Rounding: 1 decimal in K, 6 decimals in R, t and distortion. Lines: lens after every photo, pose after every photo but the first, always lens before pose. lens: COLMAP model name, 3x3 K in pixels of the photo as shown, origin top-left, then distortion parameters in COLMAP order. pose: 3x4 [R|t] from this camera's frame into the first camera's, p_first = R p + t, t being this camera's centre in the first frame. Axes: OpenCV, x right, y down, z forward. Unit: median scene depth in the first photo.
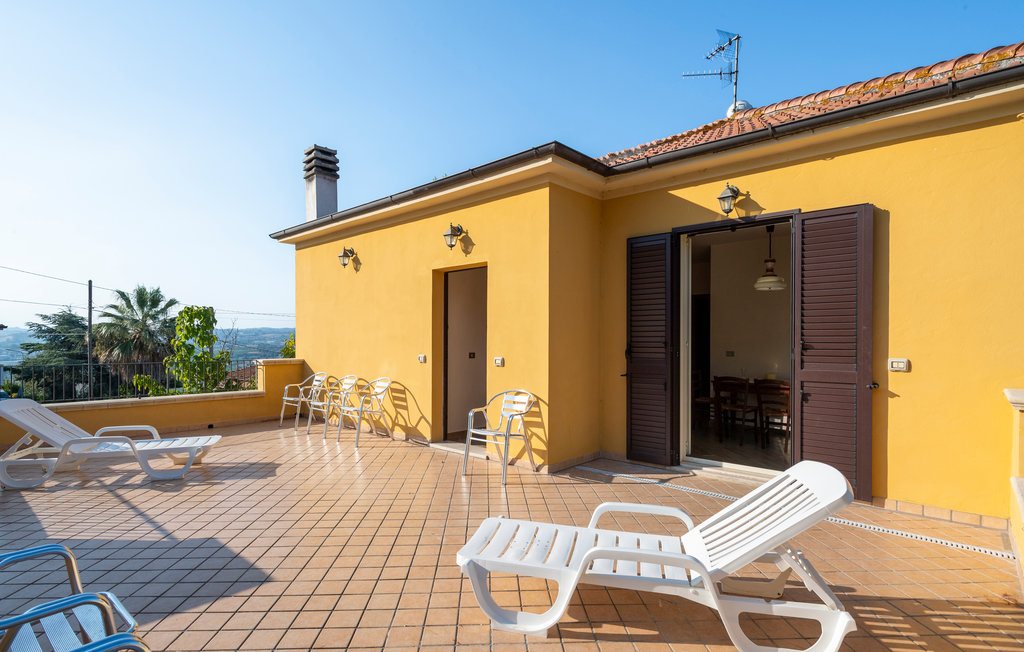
lens RADIAL K [[548.3, 0, 509.7], [0, 548.3, 351.3], [0, 0, 1]] dist [0.000599, -0.000858]
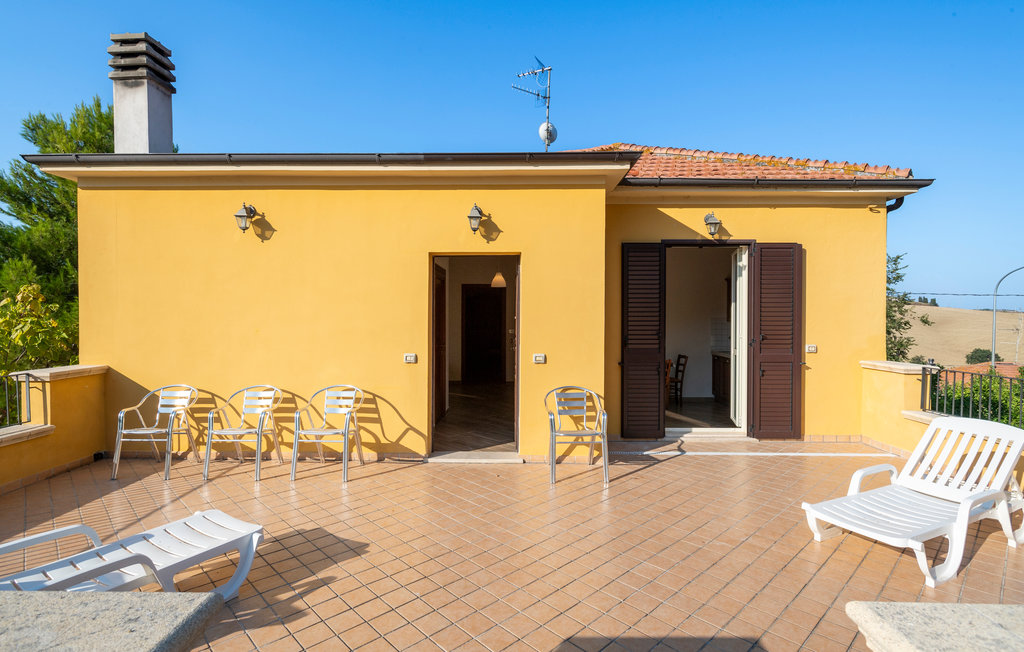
lens RADIAL K [[526.3, 0, 512.0], [0, 526.3, 326.0], [0, 0, 1]] dist [-0.005919, -0.001072]
pose [[0.721394, -0.017082, 0.692314, -0.661615], [0.011086, 0.999852, 0.013118, -0.048772], [-0.692436, -0.001788, 0.721477, 0.356139]]
